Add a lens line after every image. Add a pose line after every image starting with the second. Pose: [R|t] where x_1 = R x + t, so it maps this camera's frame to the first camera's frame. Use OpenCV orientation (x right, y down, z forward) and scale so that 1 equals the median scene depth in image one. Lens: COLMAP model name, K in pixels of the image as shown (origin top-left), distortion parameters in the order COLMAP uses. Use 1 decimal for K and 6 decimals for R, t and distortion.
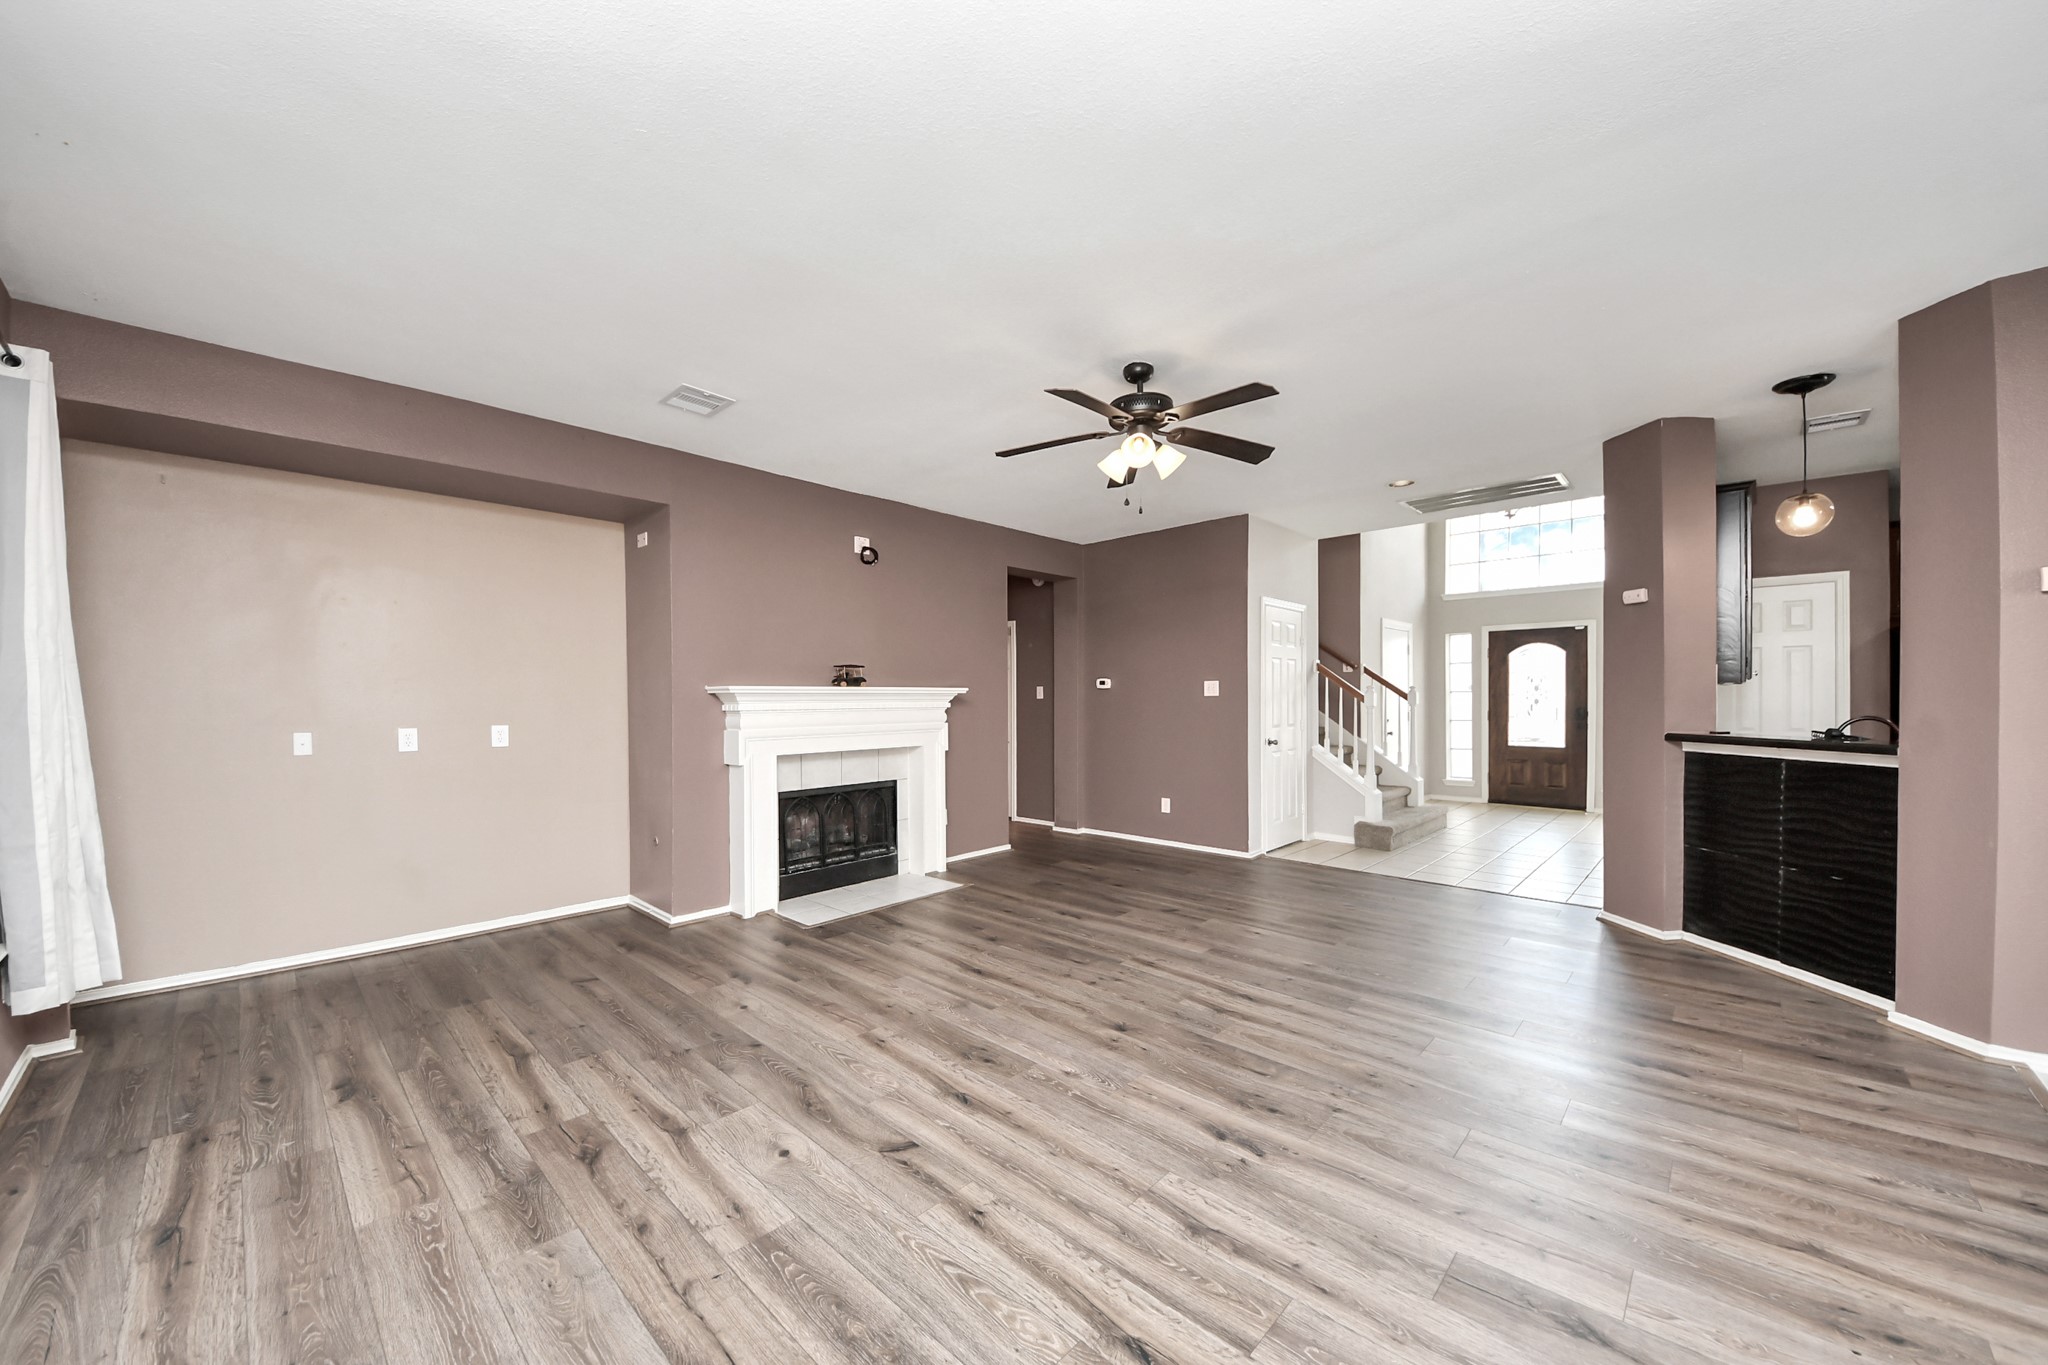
lens RADIAL K [[732.0, 0, 1026.6], [0, 732.0, 691.5], [0, 0, 1]] dist [0.014029, -0.008688]
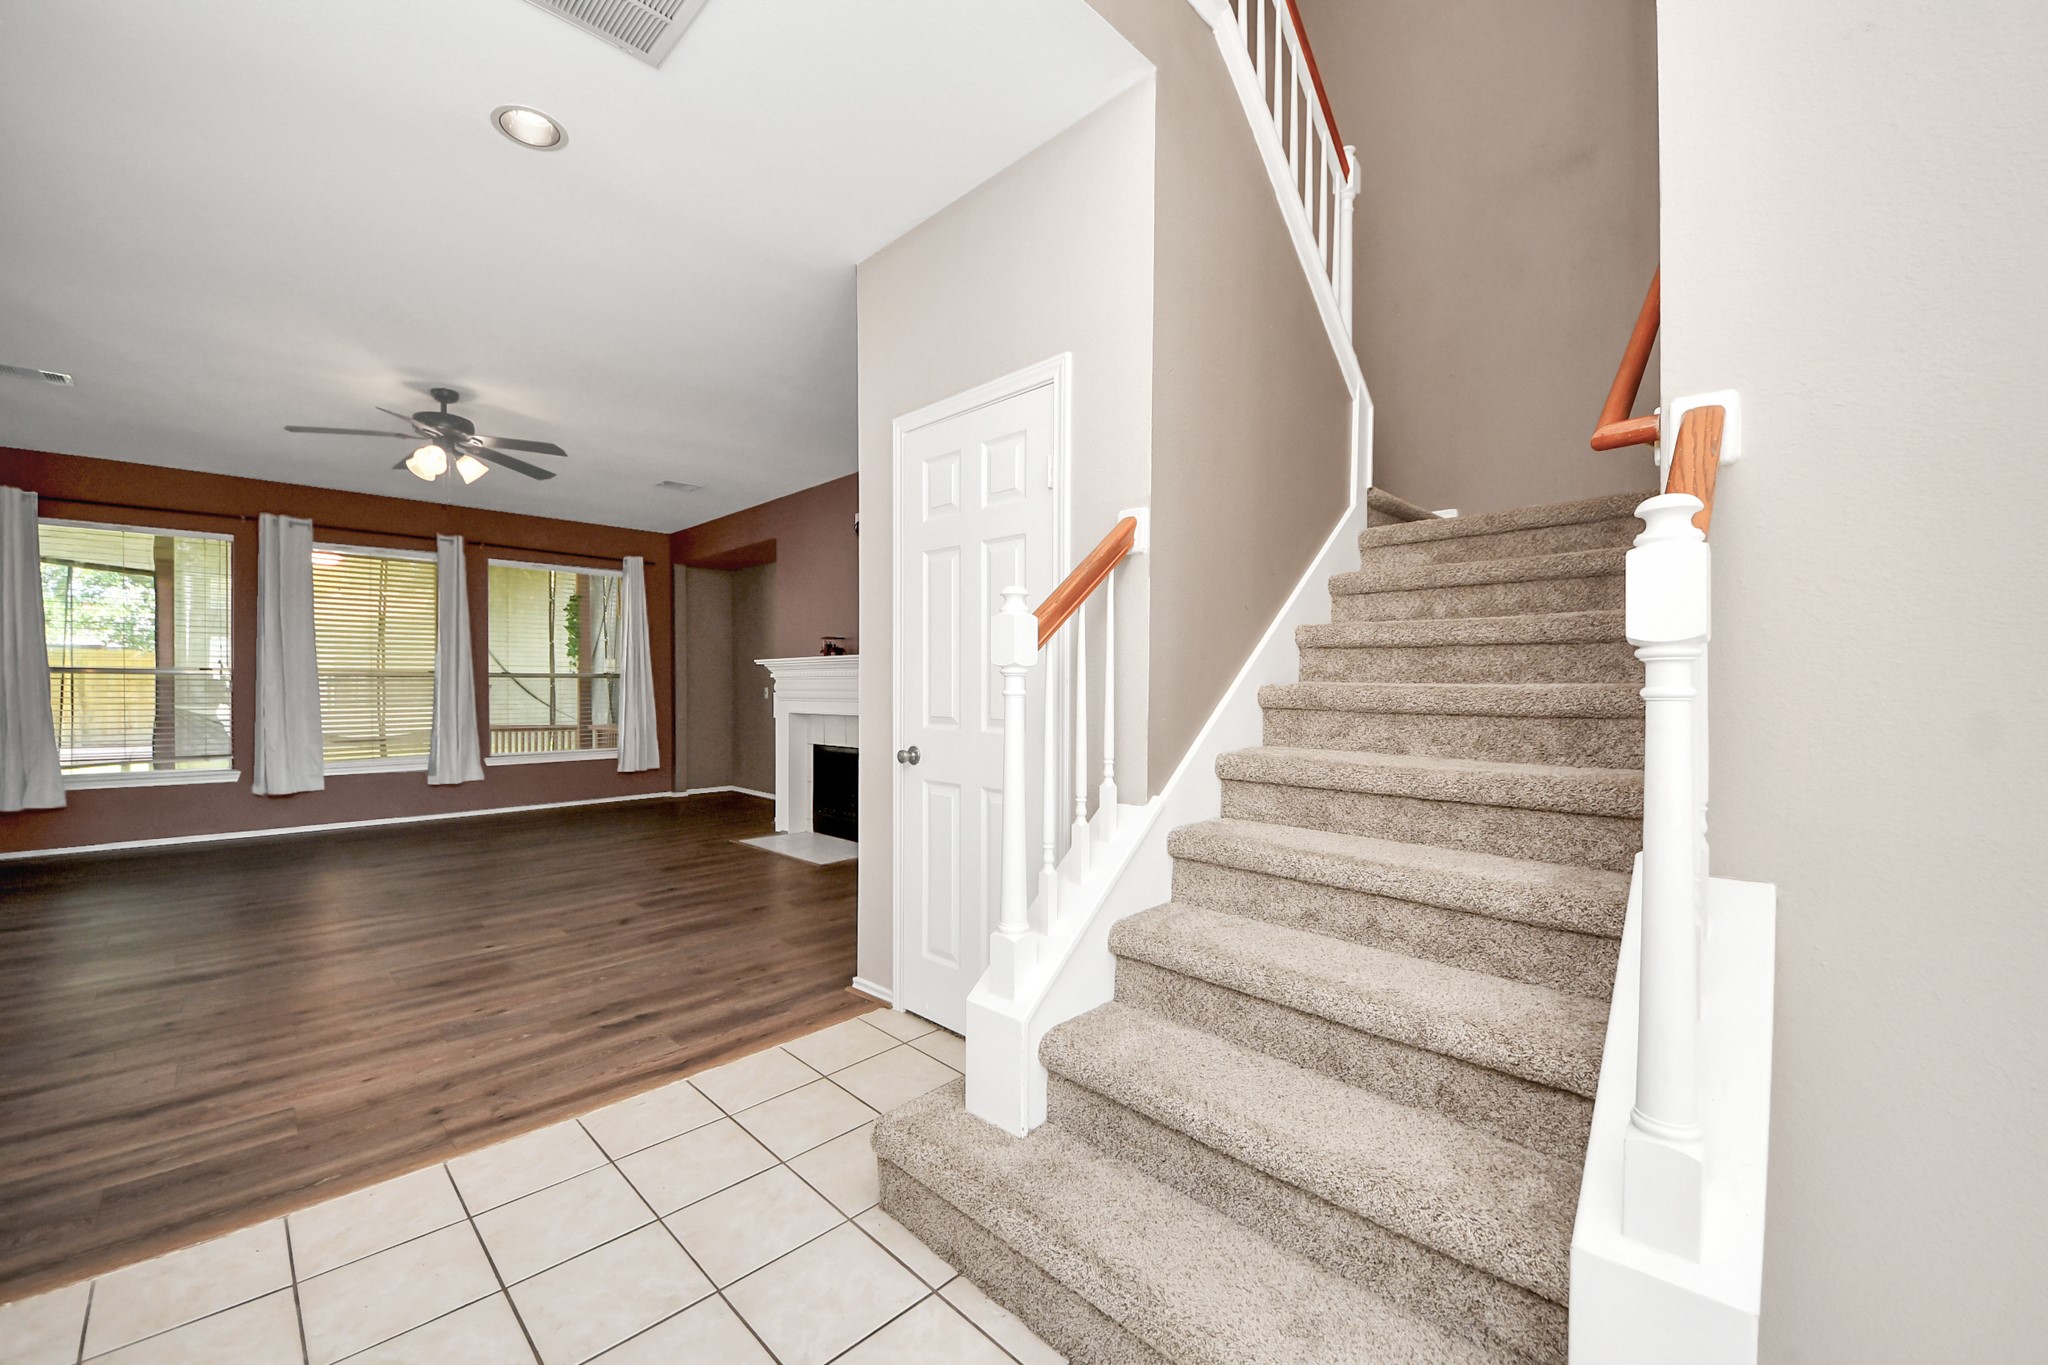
lens RADIAL K [[809.1, 0, 1040.3], [0, 809.1, 702.1], [0, 0, 1]] dist [-0.016532, -0.000546]
pose [[-0.018138, 0.022162, -0.999590, 1.761142], [0.010075, 0.999708, 0.021982, 0.060797], [0.999785, -0.009672, -0.018356, 2.416361]]
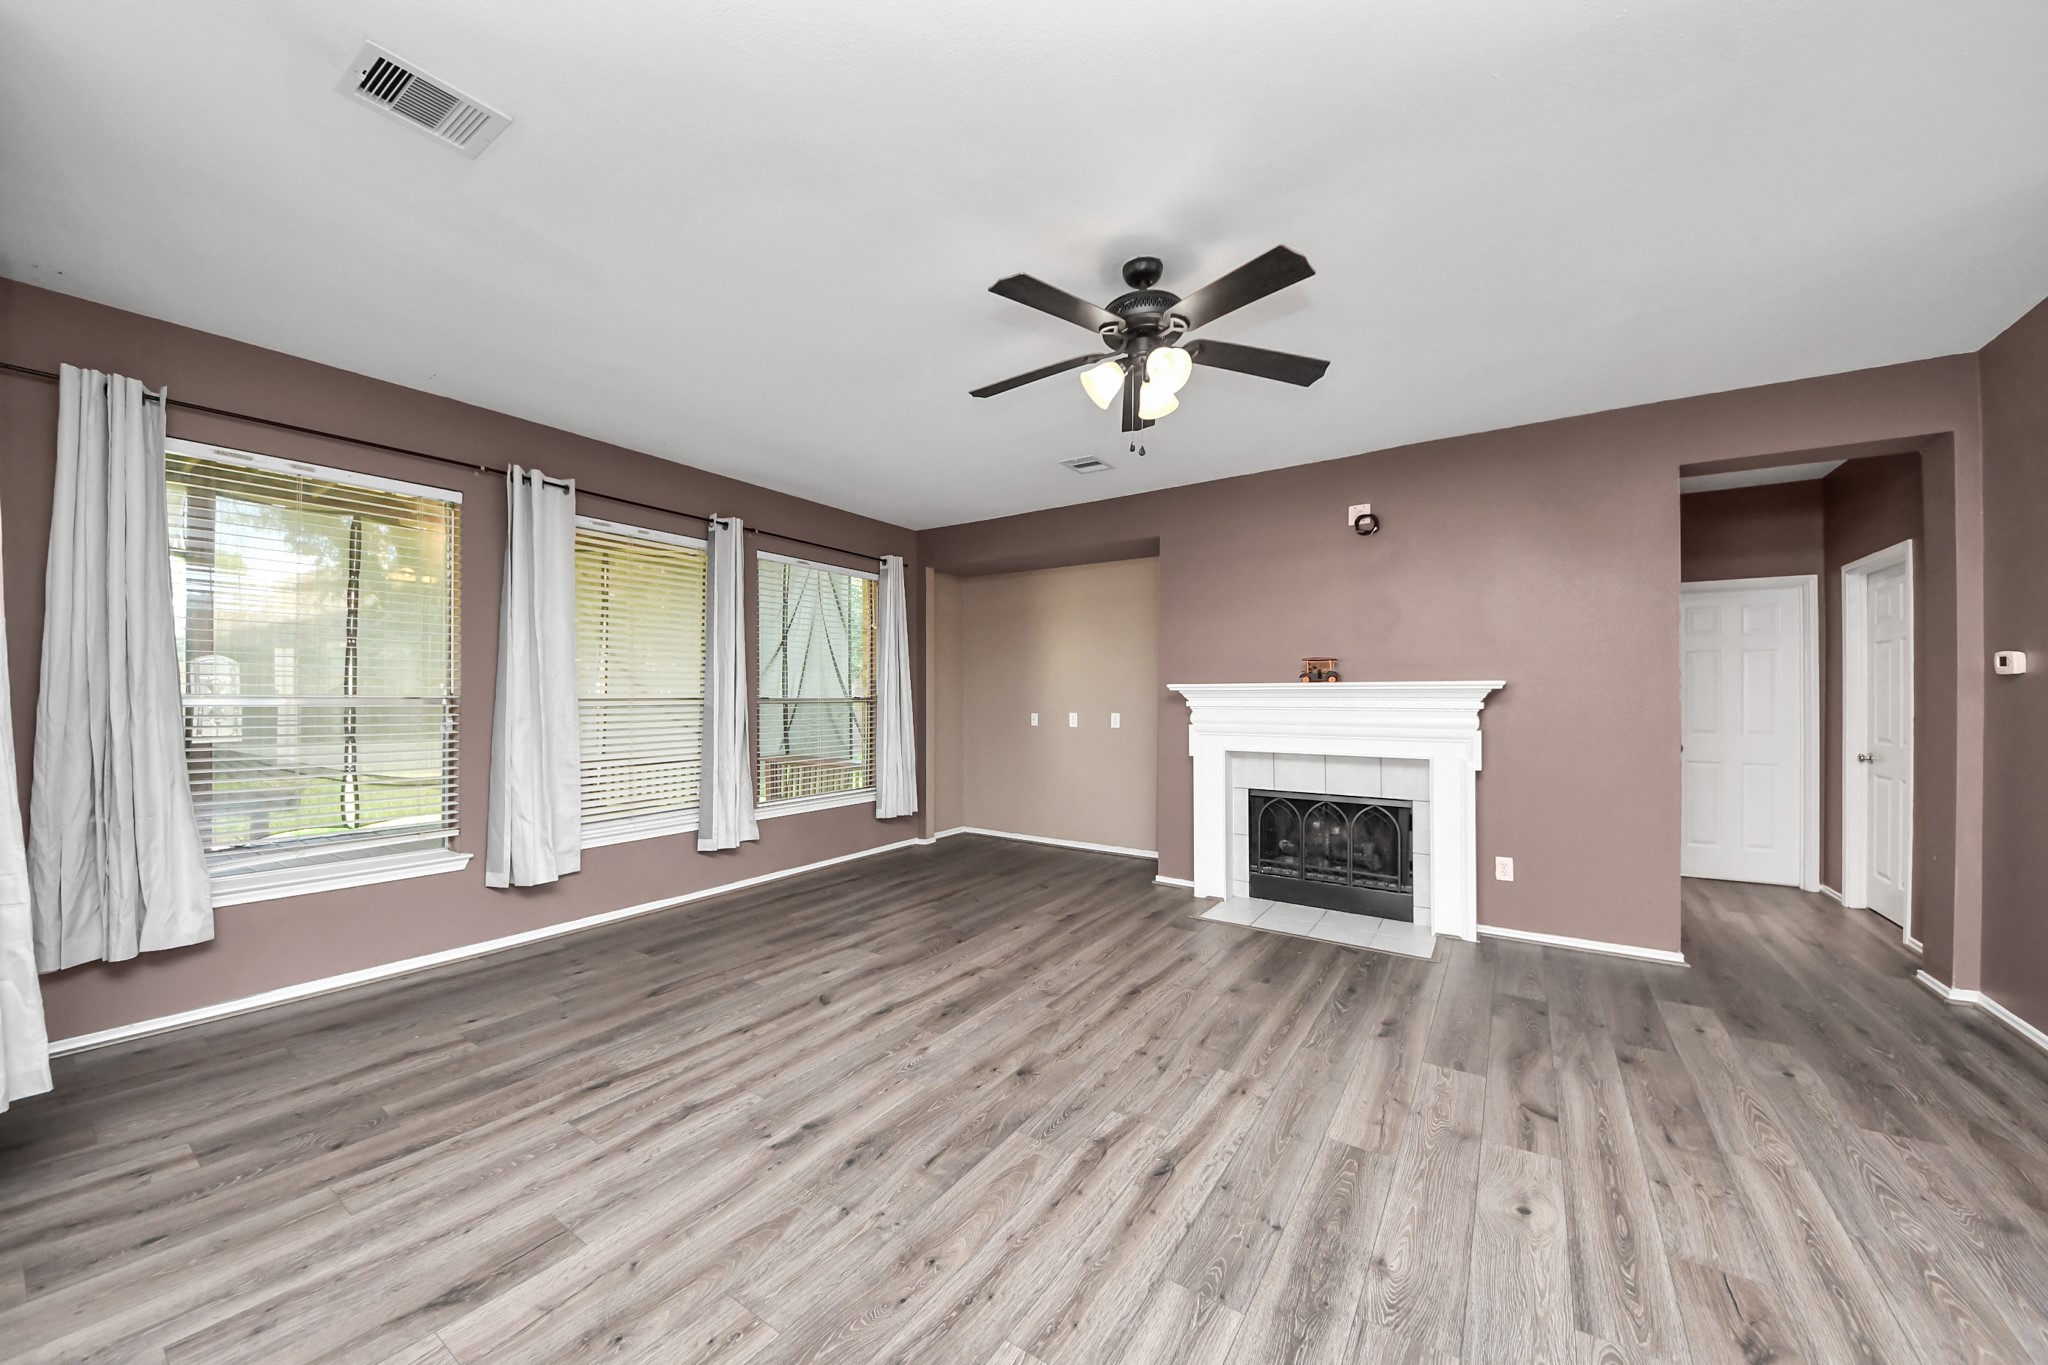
lens RADIAL K [[732.0, 0, 1028.6], [0, 732.0, 680.8], [0, 0, 1]] dist [0.014029, -0.008688]
pose [[0.166310, -0.013211, -0.985985, 1.072963], [0.006878, 0.999901, -0.012238, -0.010322], [0.986049, -0.004747, 0.166385, 0.901212]]
